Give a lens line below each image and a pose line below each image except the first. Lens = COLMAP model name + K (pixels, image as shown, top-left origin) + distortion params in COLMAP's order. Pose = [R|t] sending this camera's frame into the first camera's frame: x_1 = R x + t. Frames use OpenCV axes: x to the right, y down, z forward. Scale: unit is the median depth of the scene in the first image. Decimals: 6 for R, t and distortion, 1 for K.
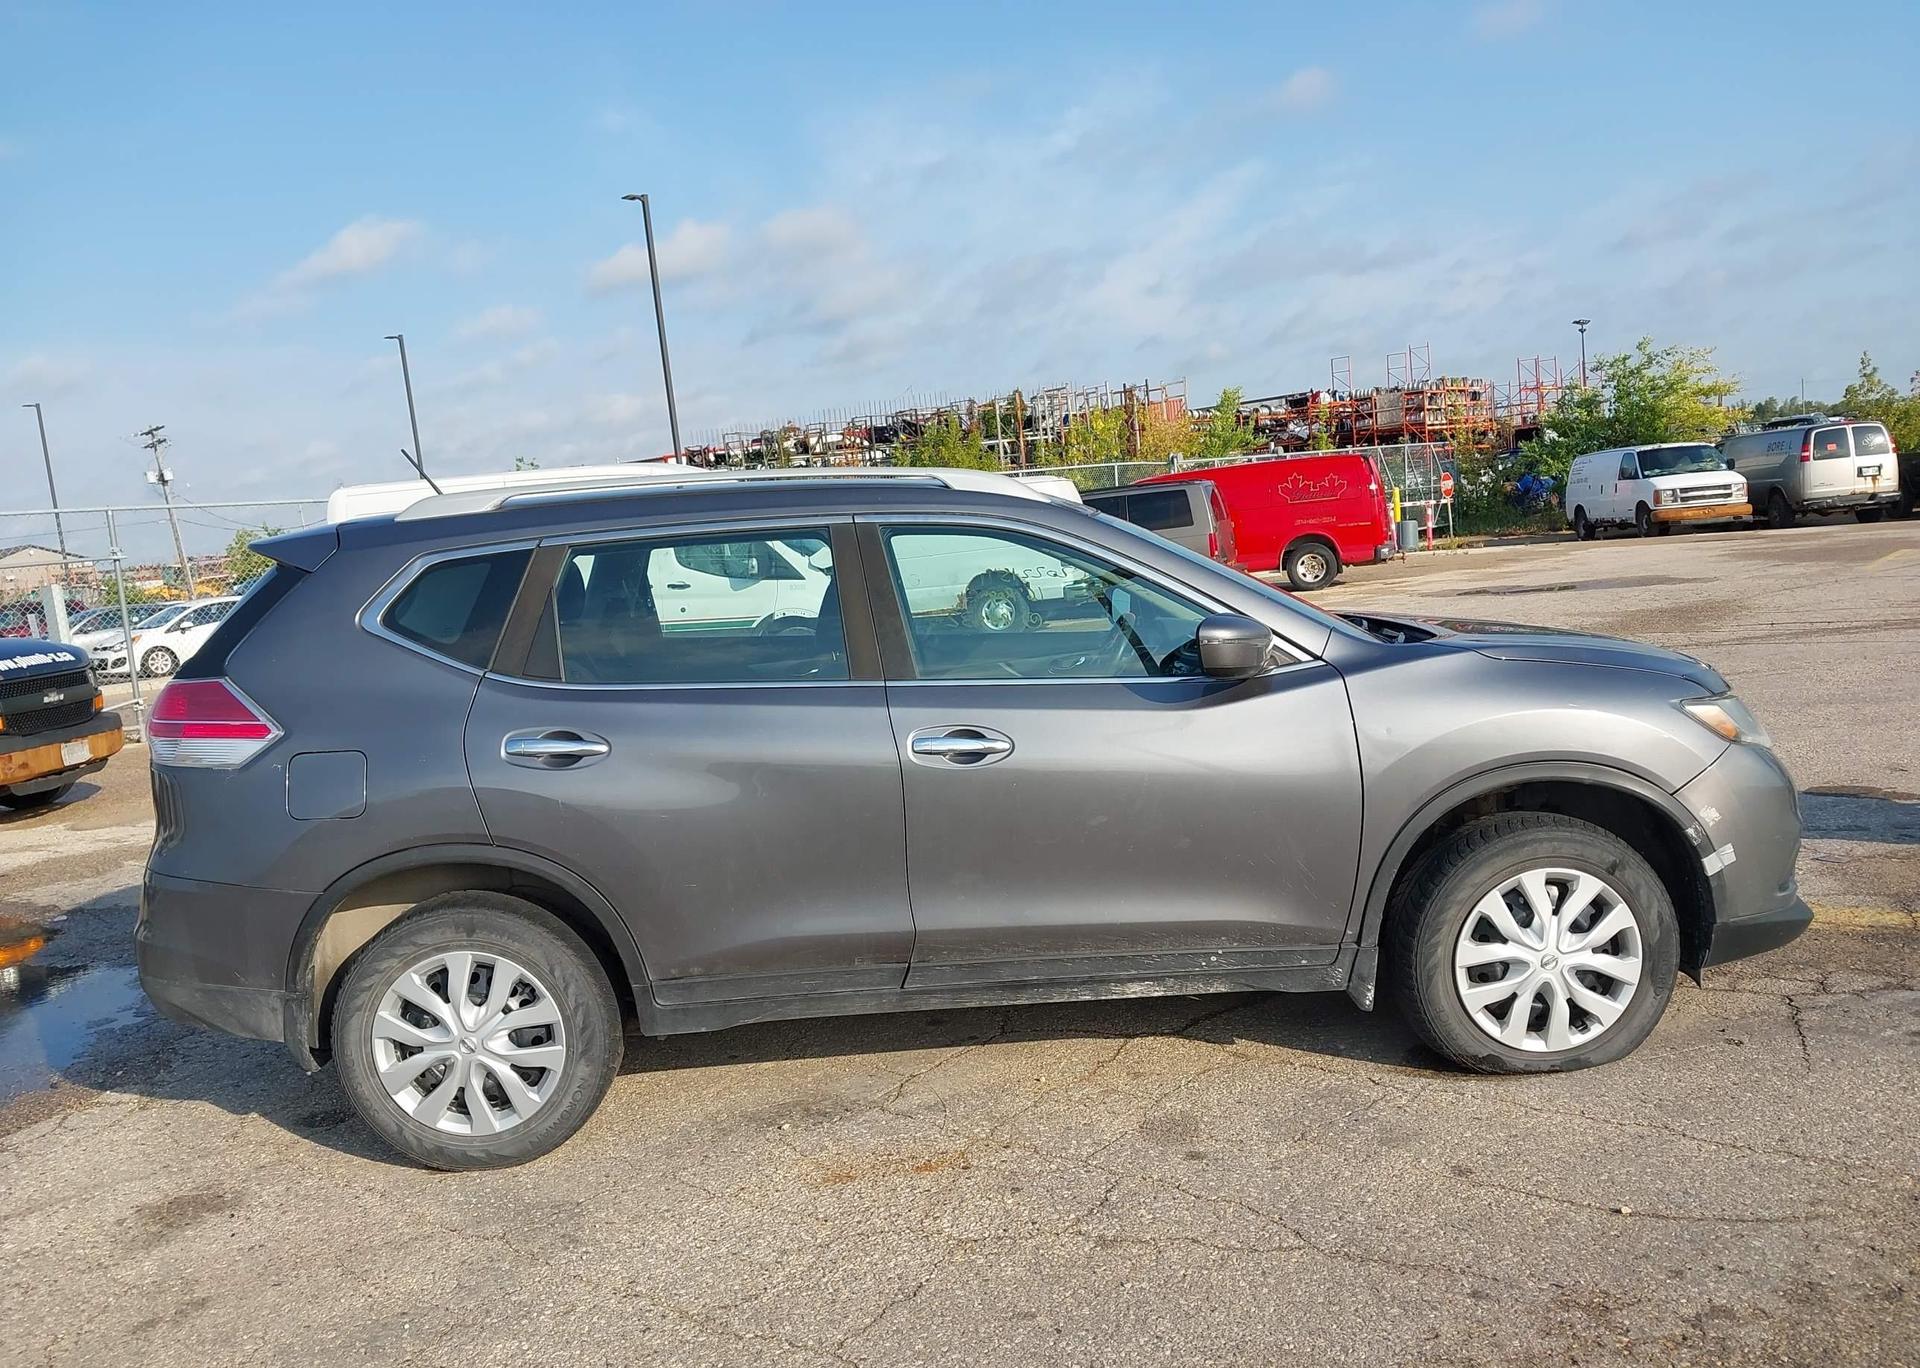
lens RADIAL K [[1517.7, 0, 958.4], [0, 1517.7, 688.7], [0, 0, 1]] dist [0.007468, -0.006020]
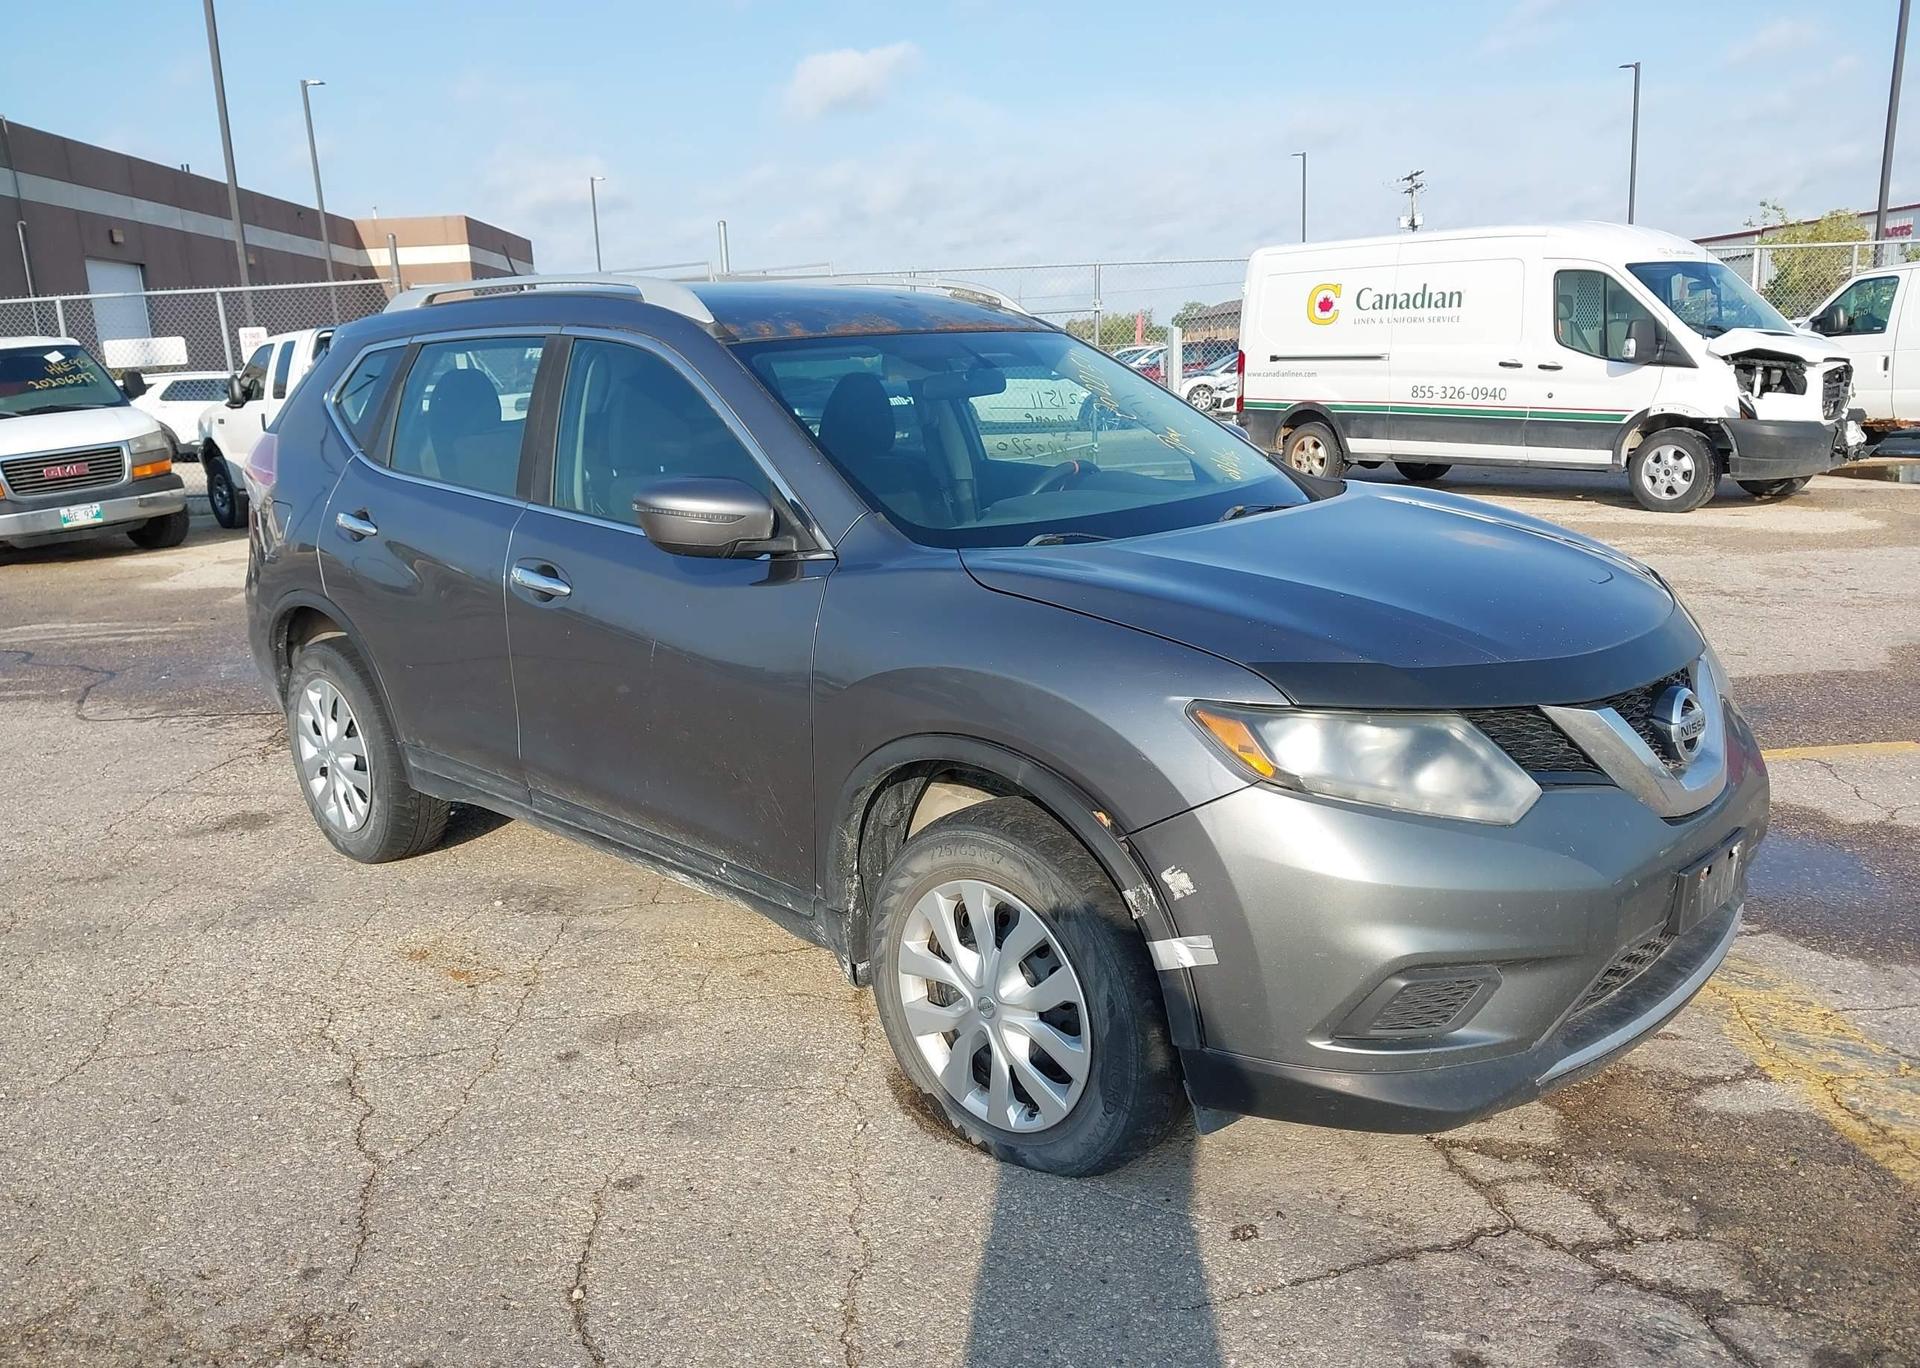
lens RADIAL K [[1502.9, 0, 962.0], [0, 1502.9, 699.9], [0, 0, 1]] dist [0.103392, -0.182989]
pose [[0.692835, 0.218132, -0.687313, 0.845191], [-0.099681, 0.972970, 0.208309, -0.114015], [0.714173, -0.075811, 0.695851, 0.496622]]
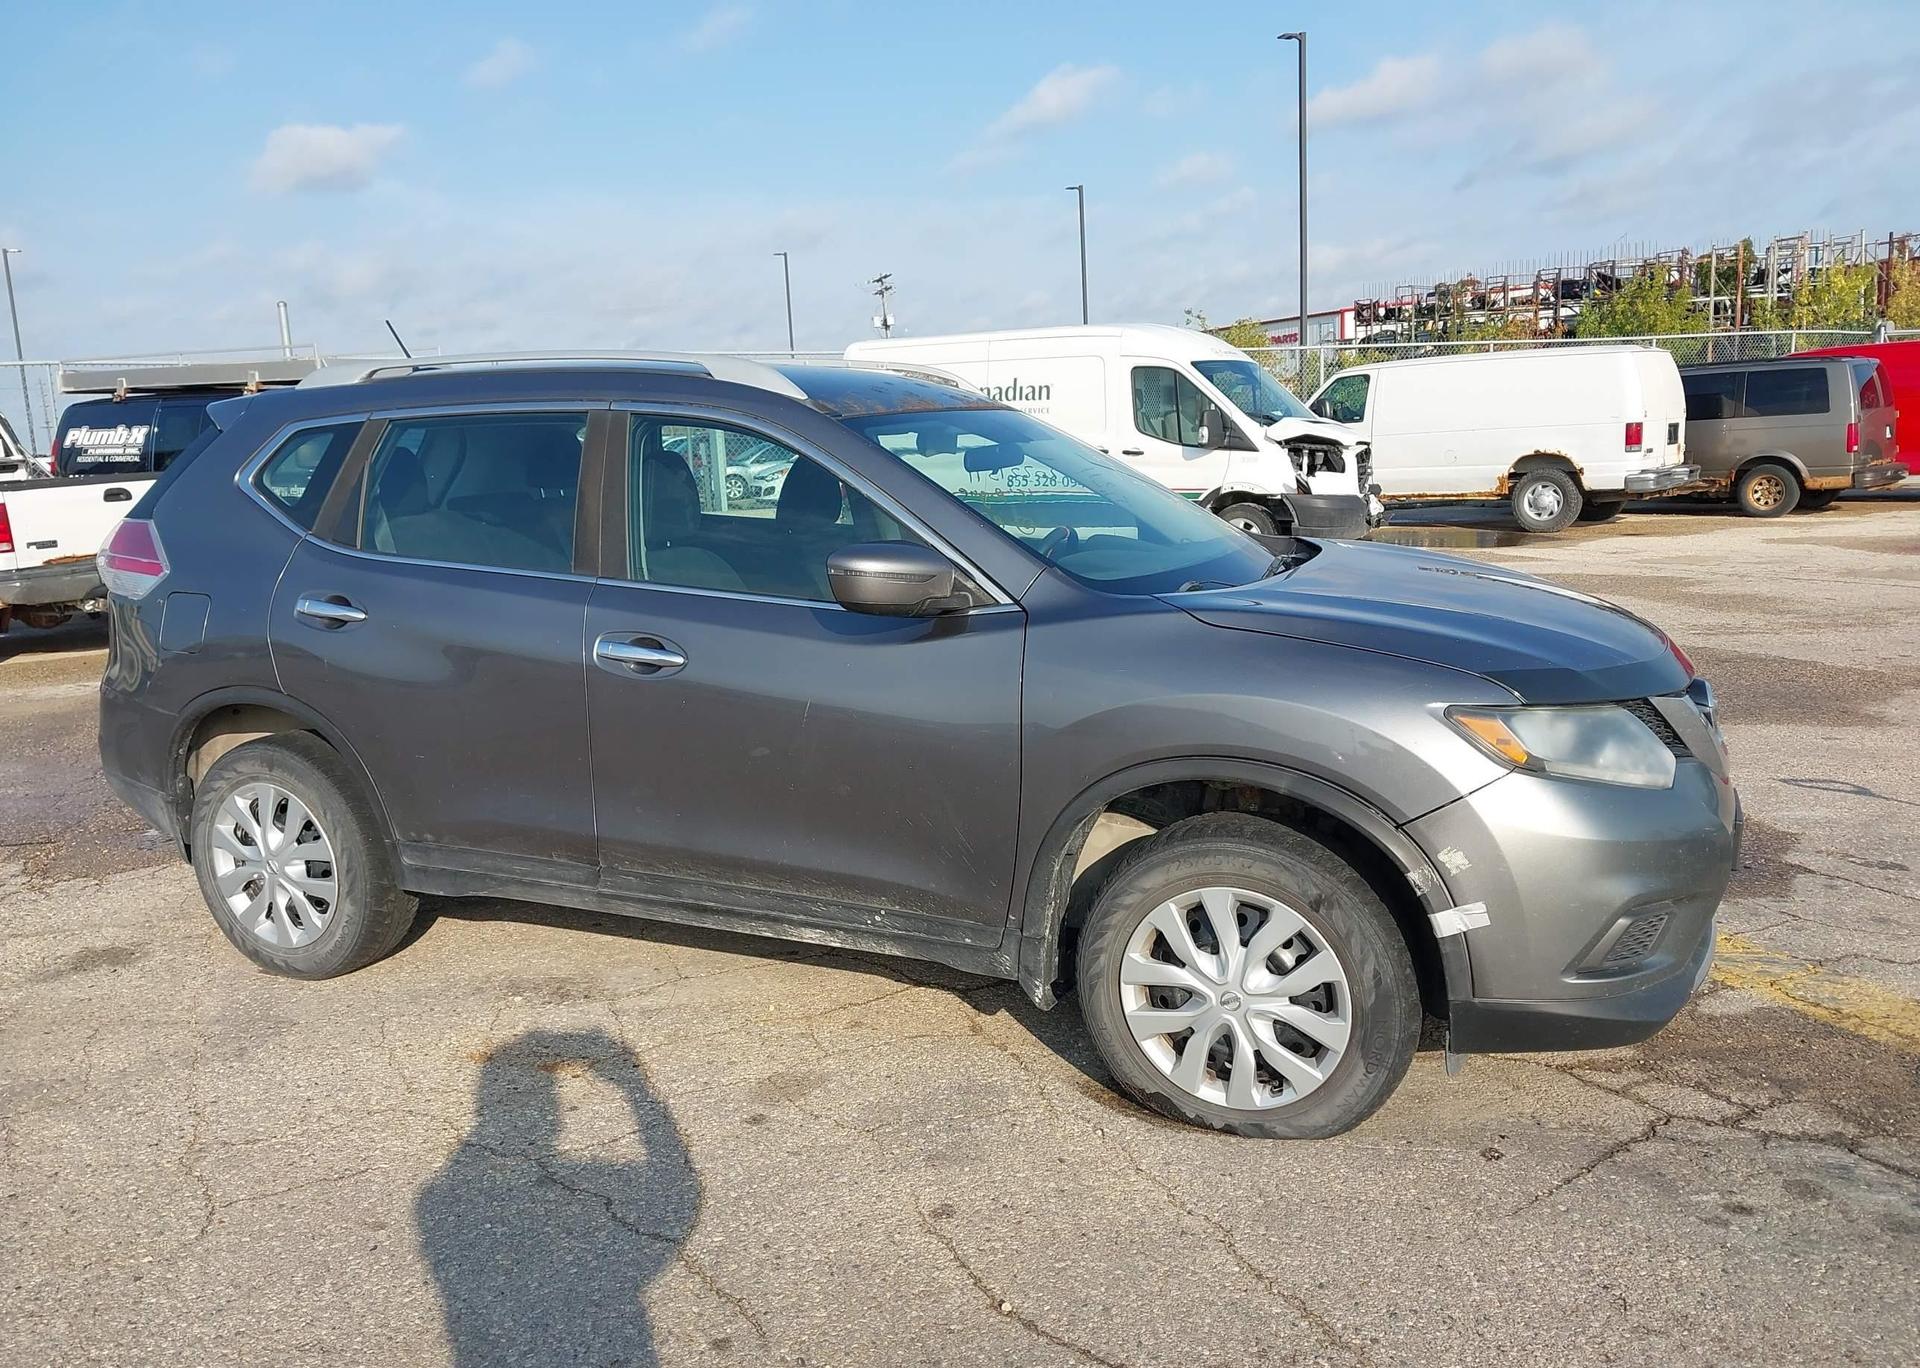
lens RADIAL K [[1502.9, 0, 962.0], [0, 1502.9, 699.9], [0, 0, 1]] dist [0.103392, -0.182989]
pose [[0.894847, 0.130480, -0.426878, 0.583906], [-0.086503, 0.988885, 0.120932, -0.065714], [0.437912, -0.071289, 0.896187, 0.219582]]
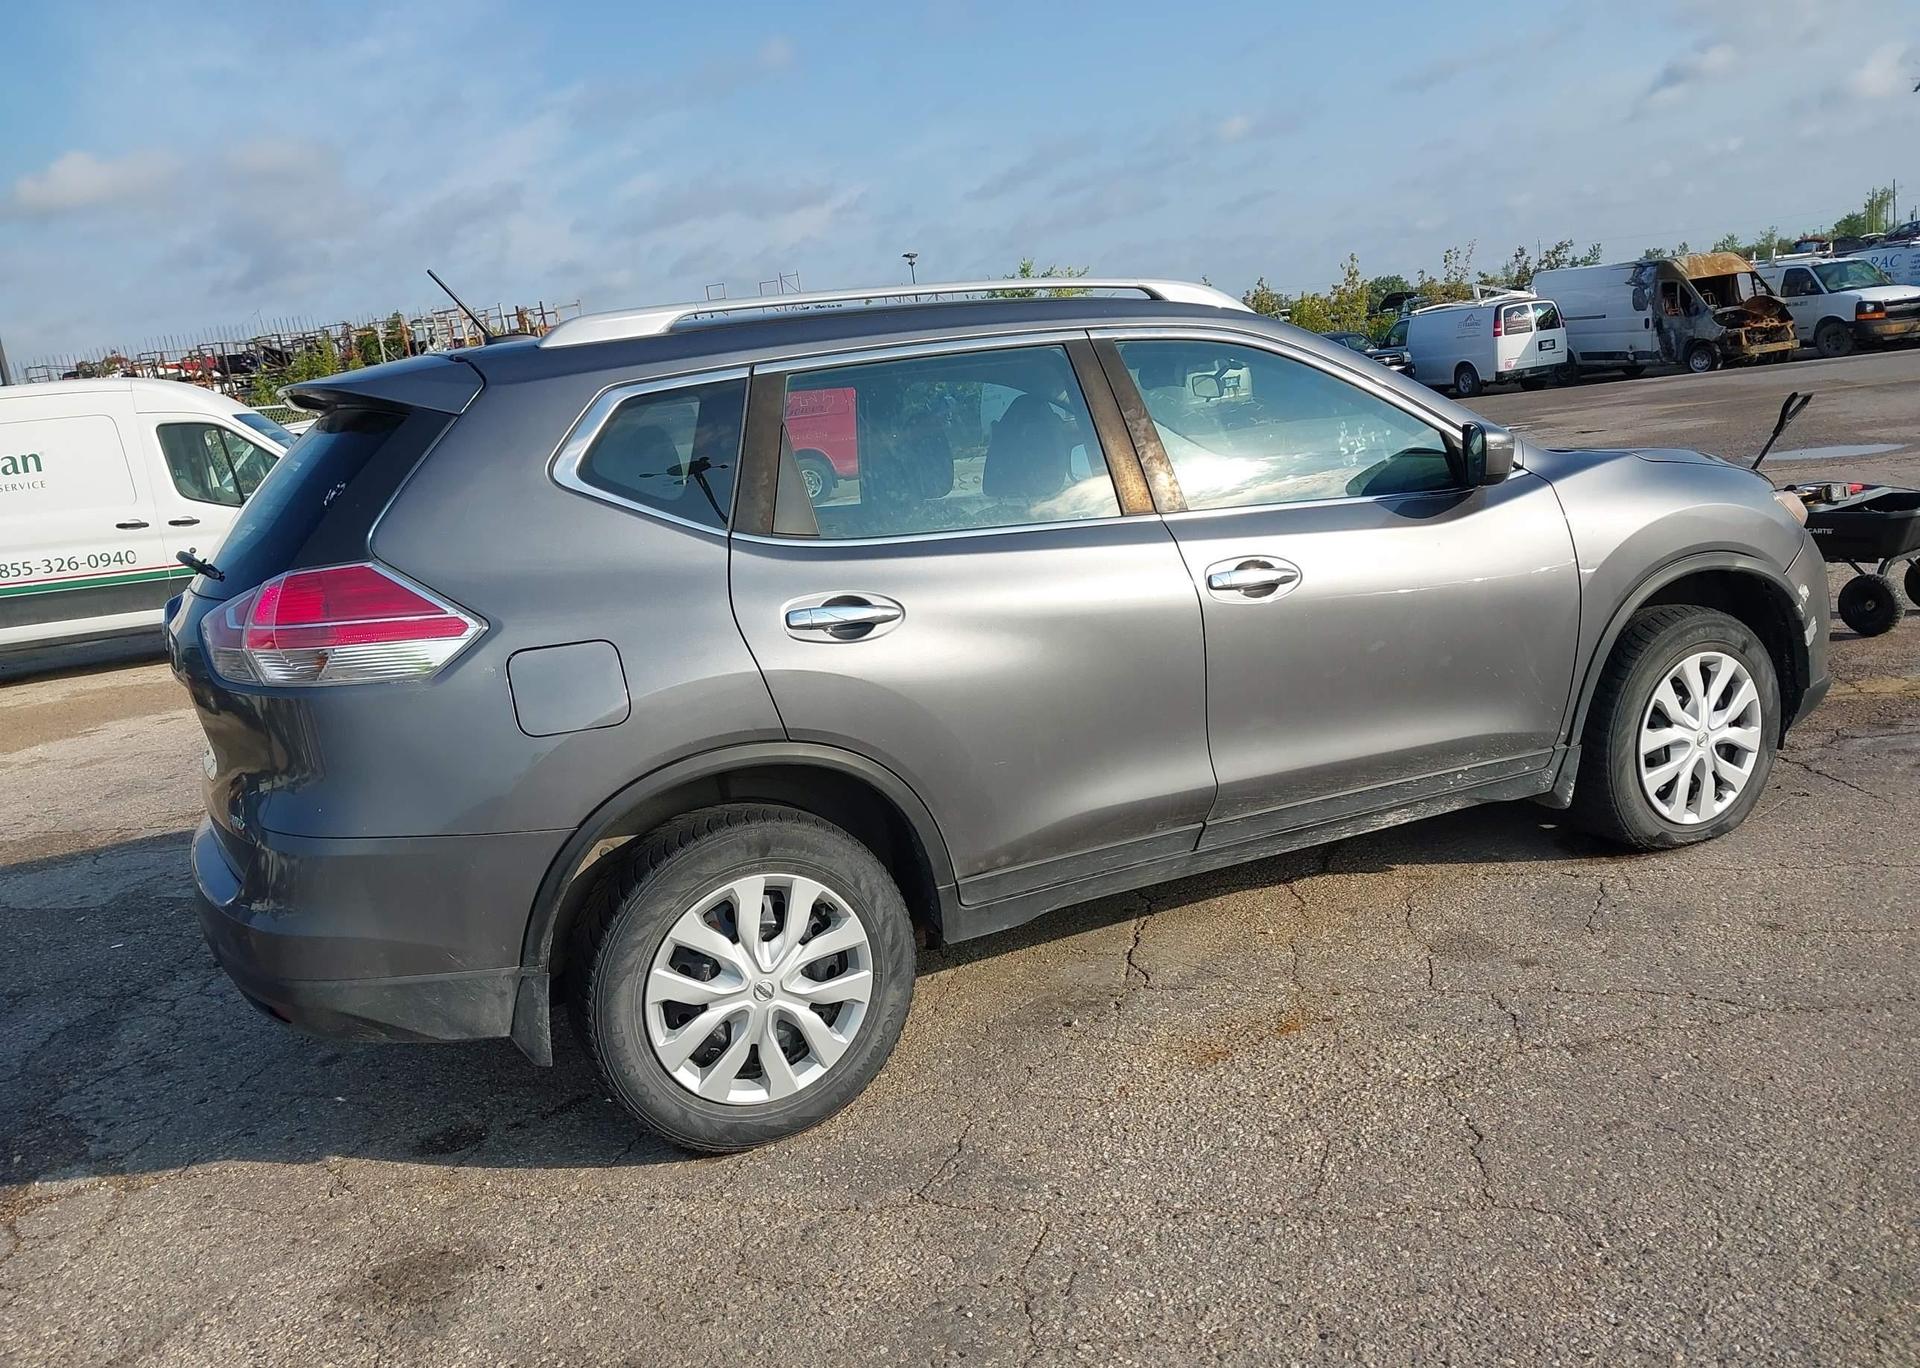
lens RADIAL K [[1502.9, 0, 962.0], [0, 1502.9, 699.9], [0, 0, 1]] dist [0.103392, -0.182989]
pose [[0.911354, -0.104021, 0.398262, -0.521232], [0.084275, 0.994199, 0.066823, 0.034277], [-0.402903, -0.027336, 0.914834, 0.218529]]
